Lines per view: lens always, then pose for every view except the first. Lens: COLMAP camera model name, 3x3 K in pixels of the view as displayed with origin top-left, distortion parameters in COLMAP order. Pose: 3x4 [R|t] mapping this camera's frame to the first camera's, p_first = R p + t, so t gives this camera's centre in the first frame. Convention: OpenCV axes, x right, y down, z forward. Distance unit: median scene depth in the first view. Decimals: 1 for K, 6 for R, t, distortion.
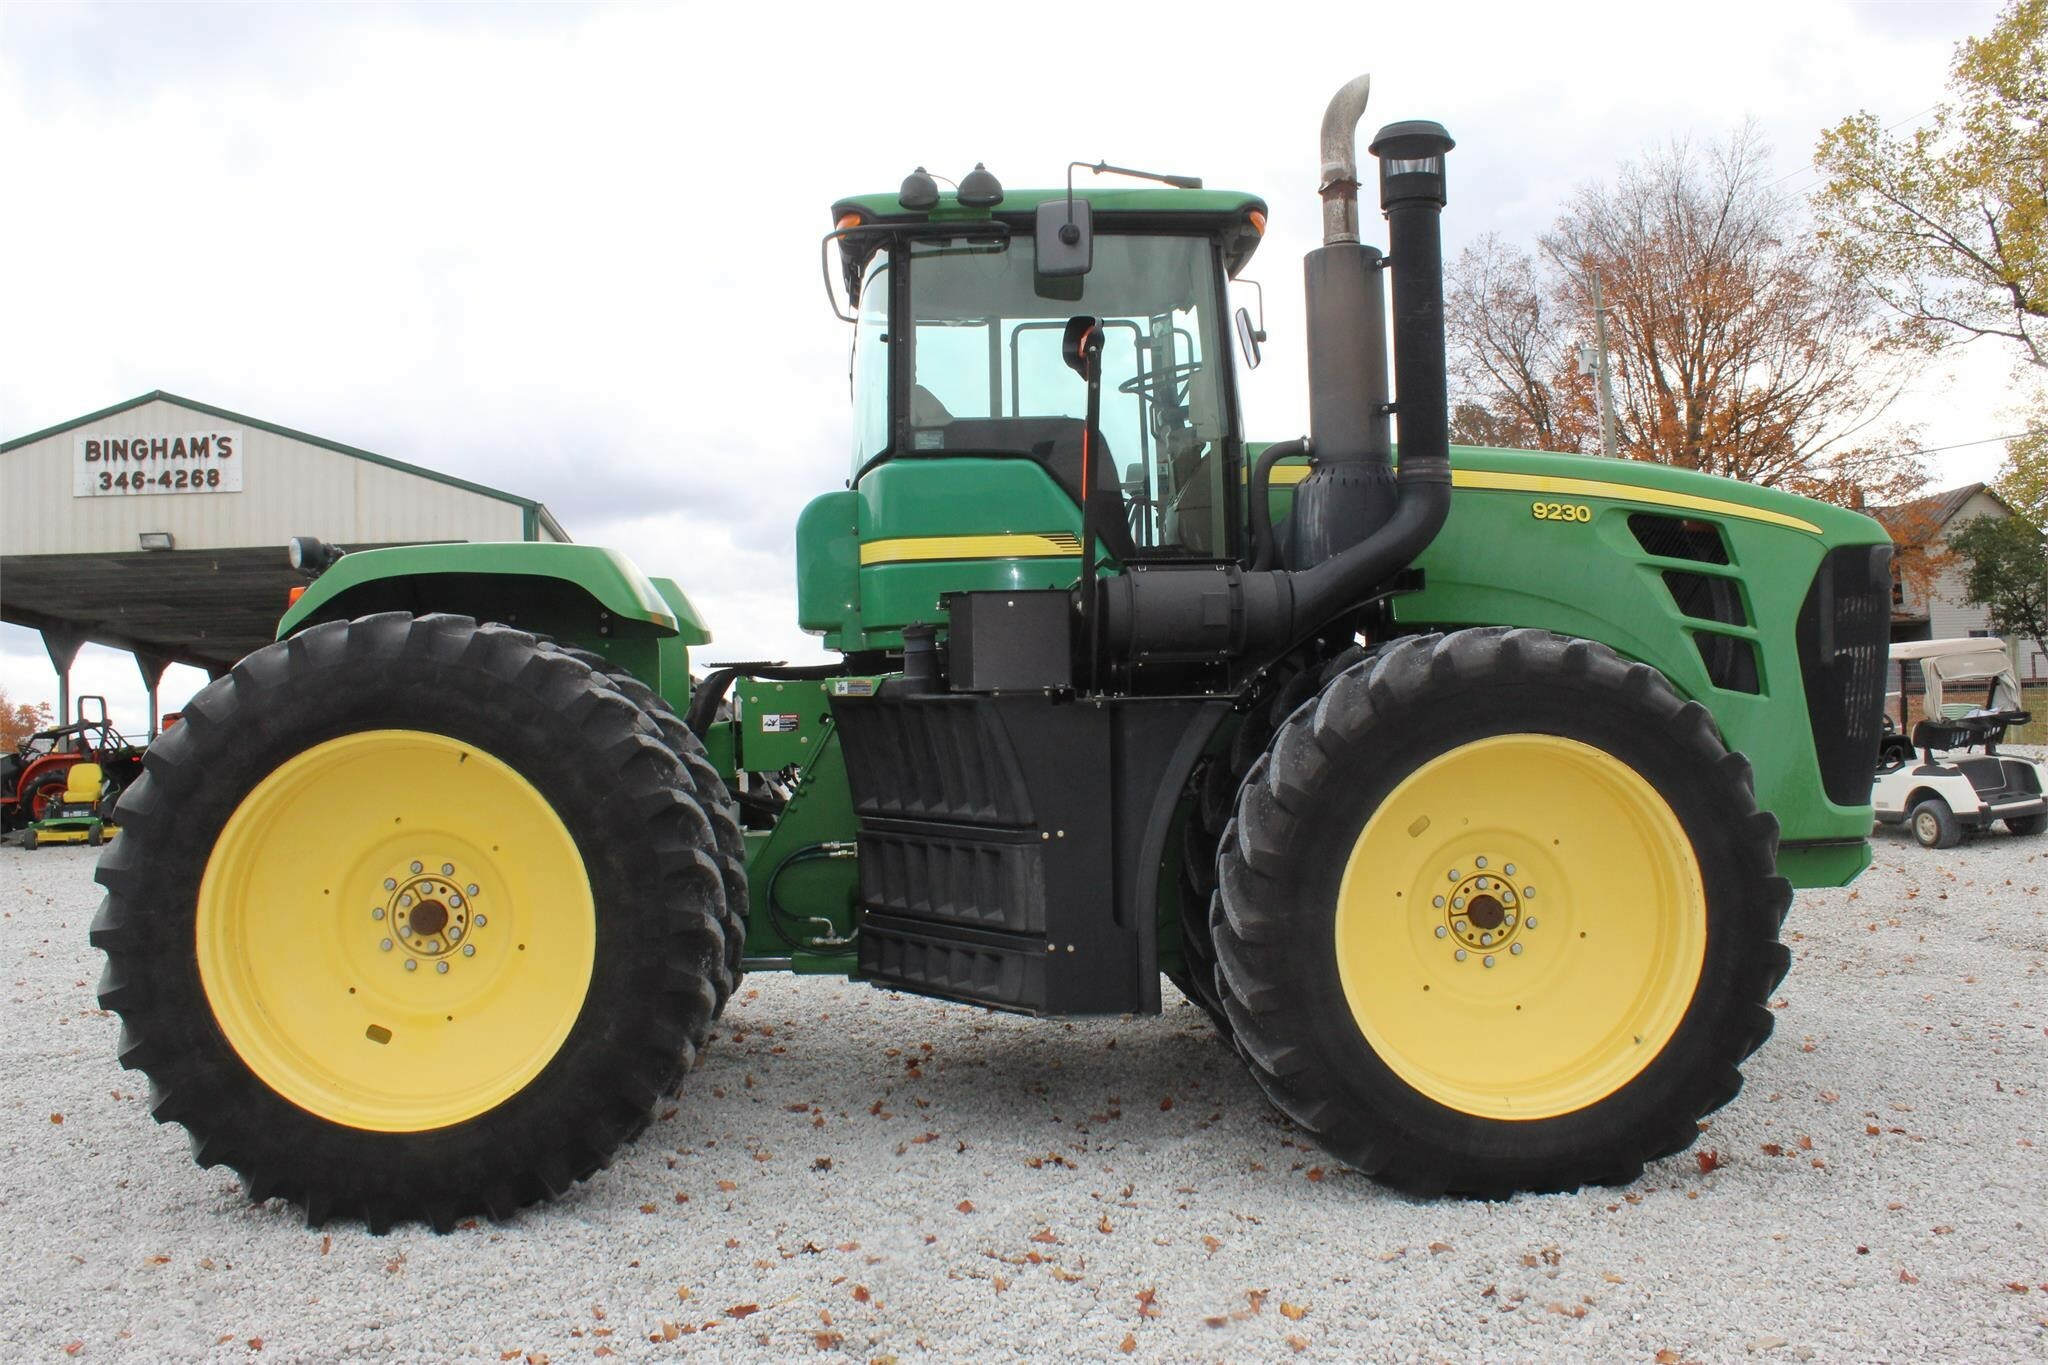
lens RADIAL K [[1689.5, 0, 1032.9], [0, 1689.5, 678.8], [0, 0, 1]] dist [-0.173935, 0.154391]
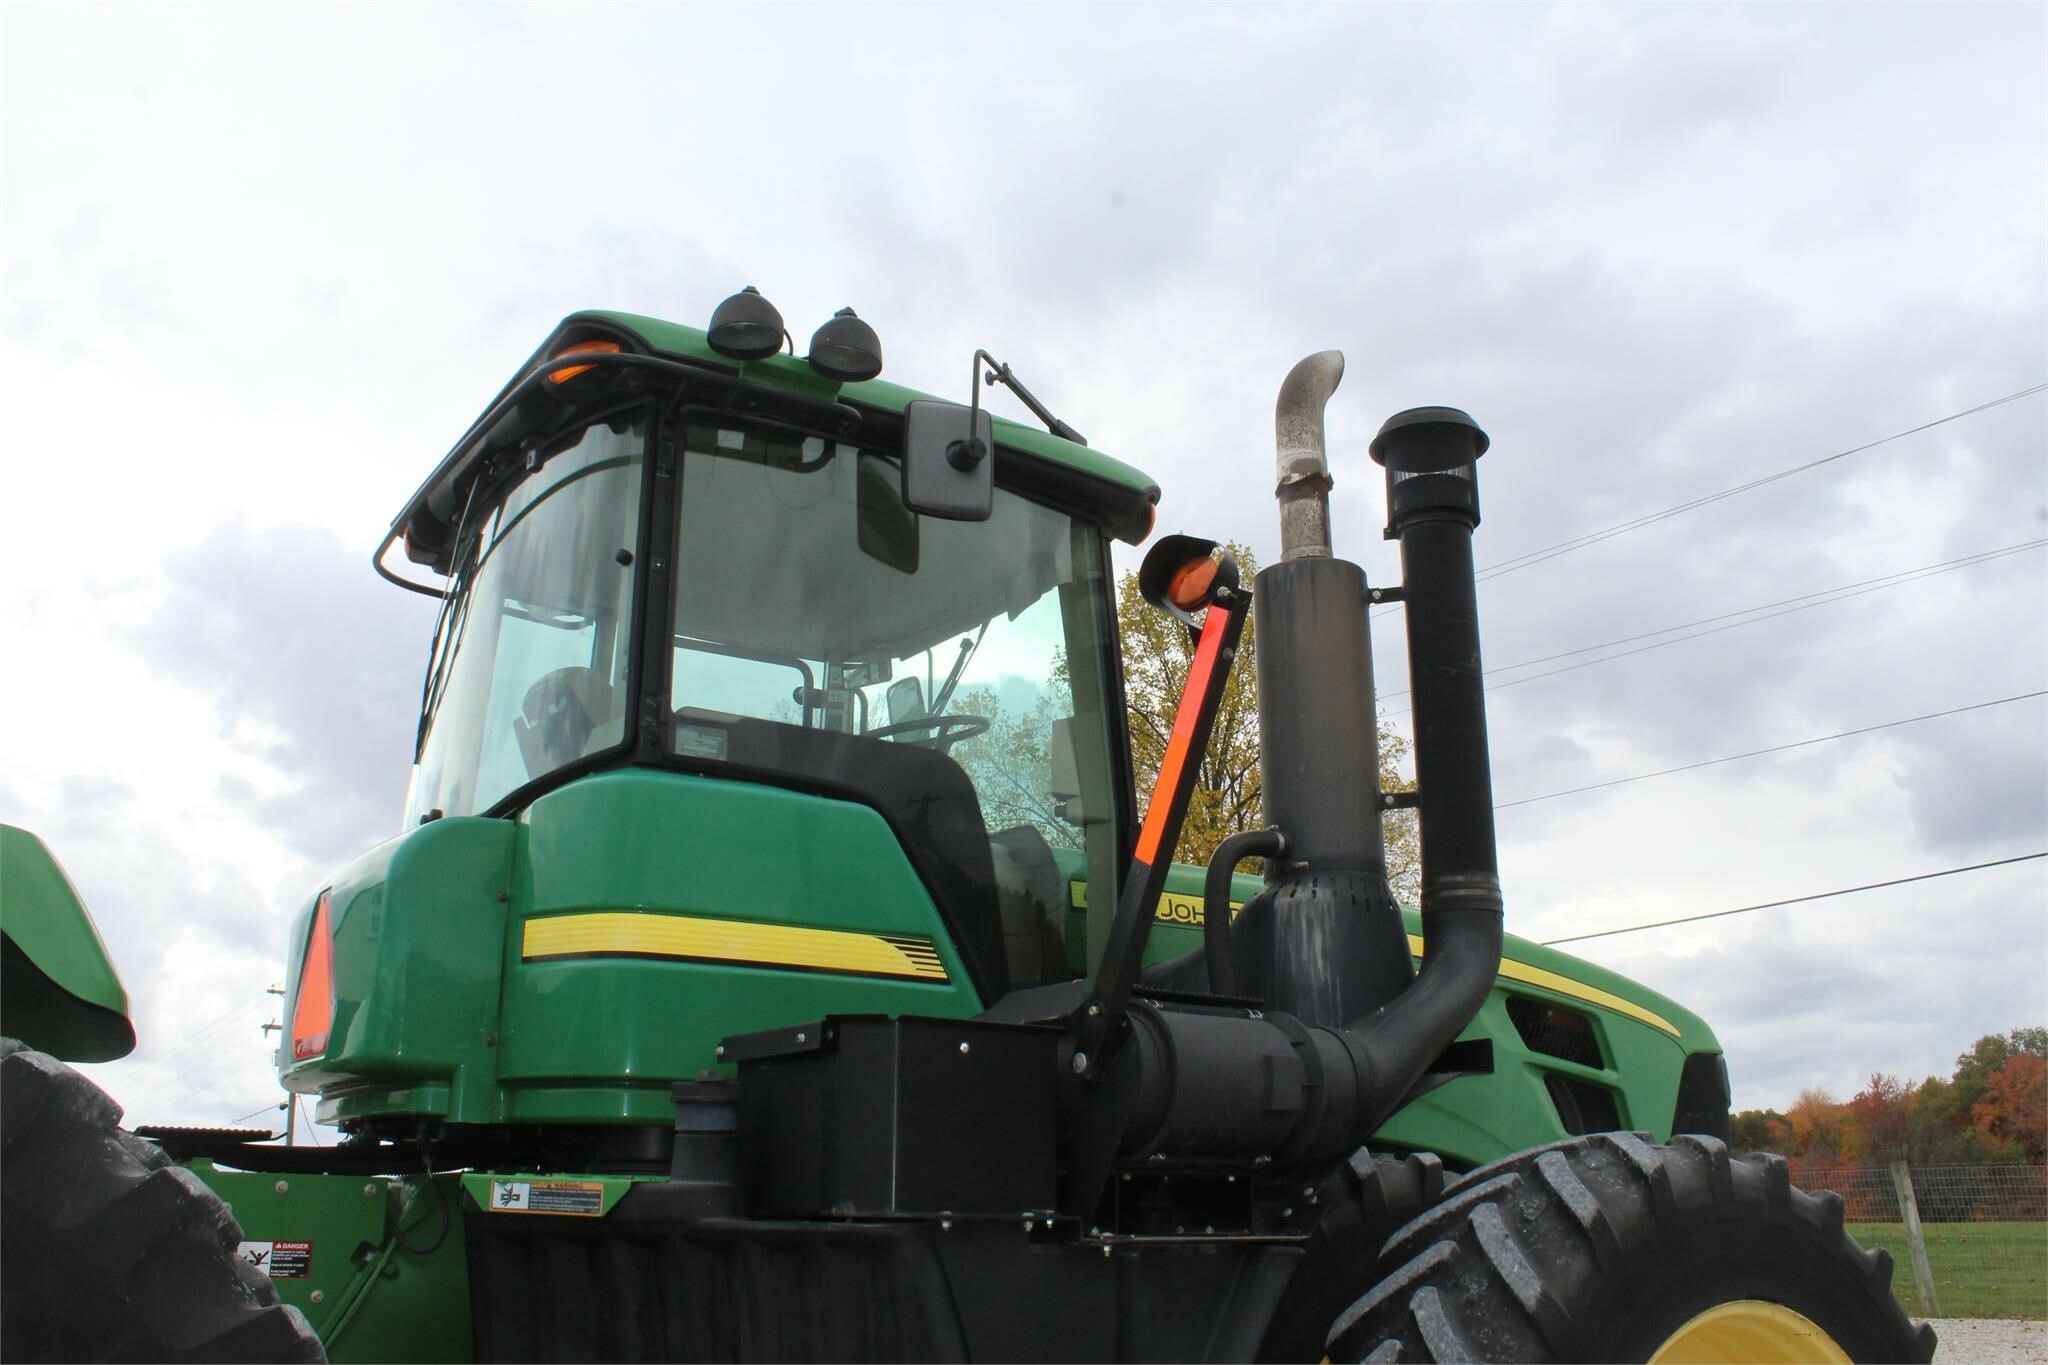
lens RADIAL K [[1711.5, 0, 1034.4], [0, 1711.5, 686.1], [0, 0, 1]] dist [-0.158635, 0.175177]
pose [[0.857569, 0.183763, 0.480423, -0.239598], [-0.031702, 0.951112, -0.307214, 0.008727], [-0.513390, 0.248227, 0.821470, 0.479293]]
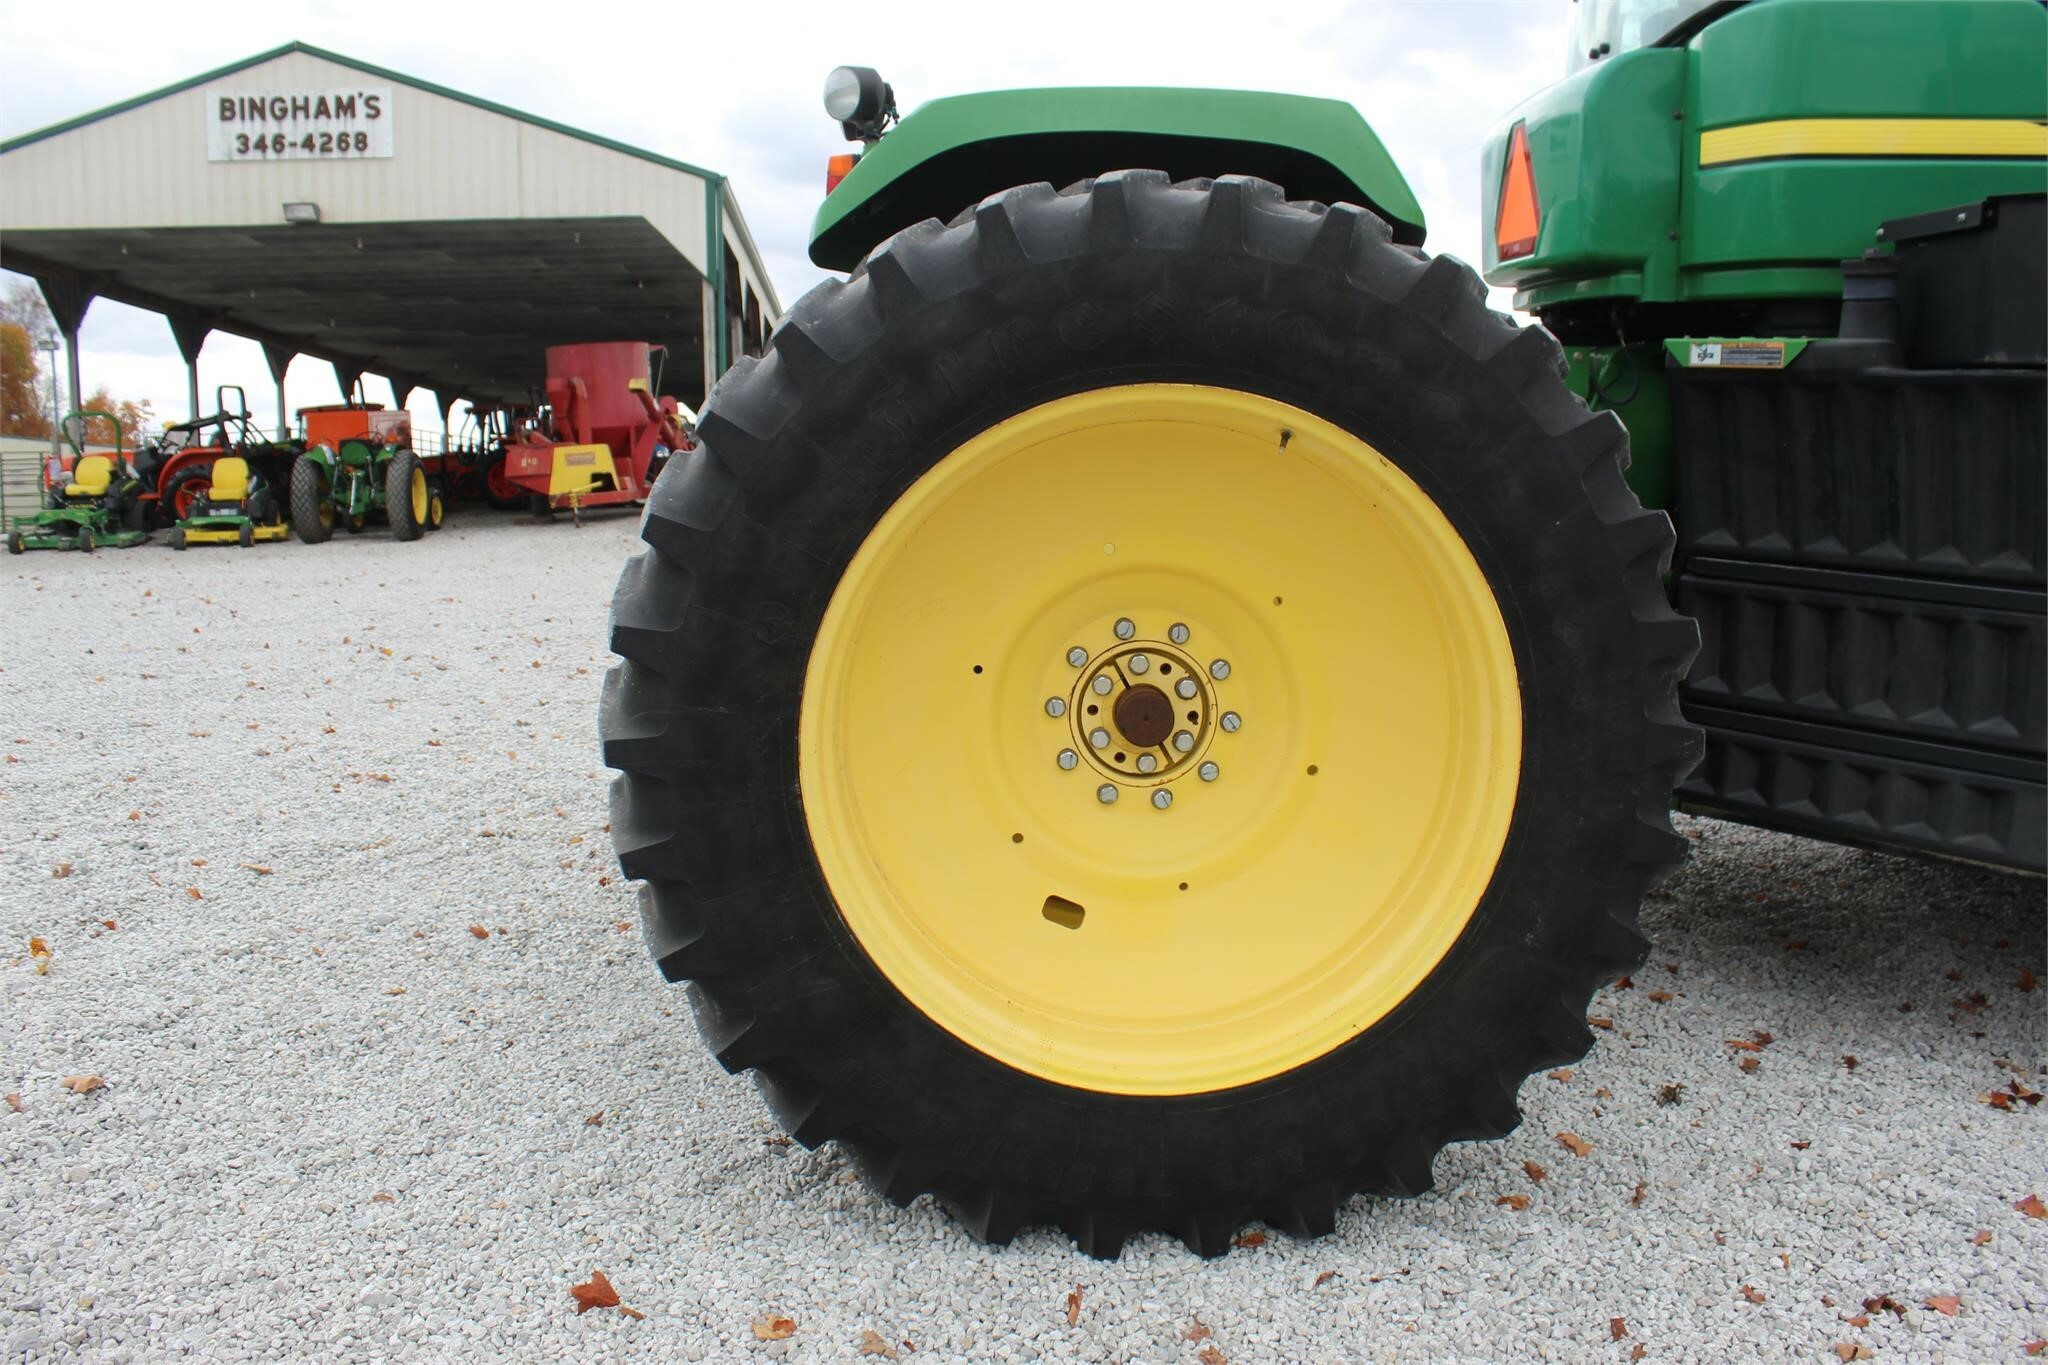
lens RADIAL K [[1689.5, 0, 1032.9], [0, 1689.5, 678.8], [0, 0, 1]] dist [-0.173935, 0.154391]
pose [[0.998193, 0.036008, -0.048098, -0.326097], [-0.027412, 0.985282, 0.168727, 0.027956], [0.053466, -0.167104, 0.984489, 0.356486]]
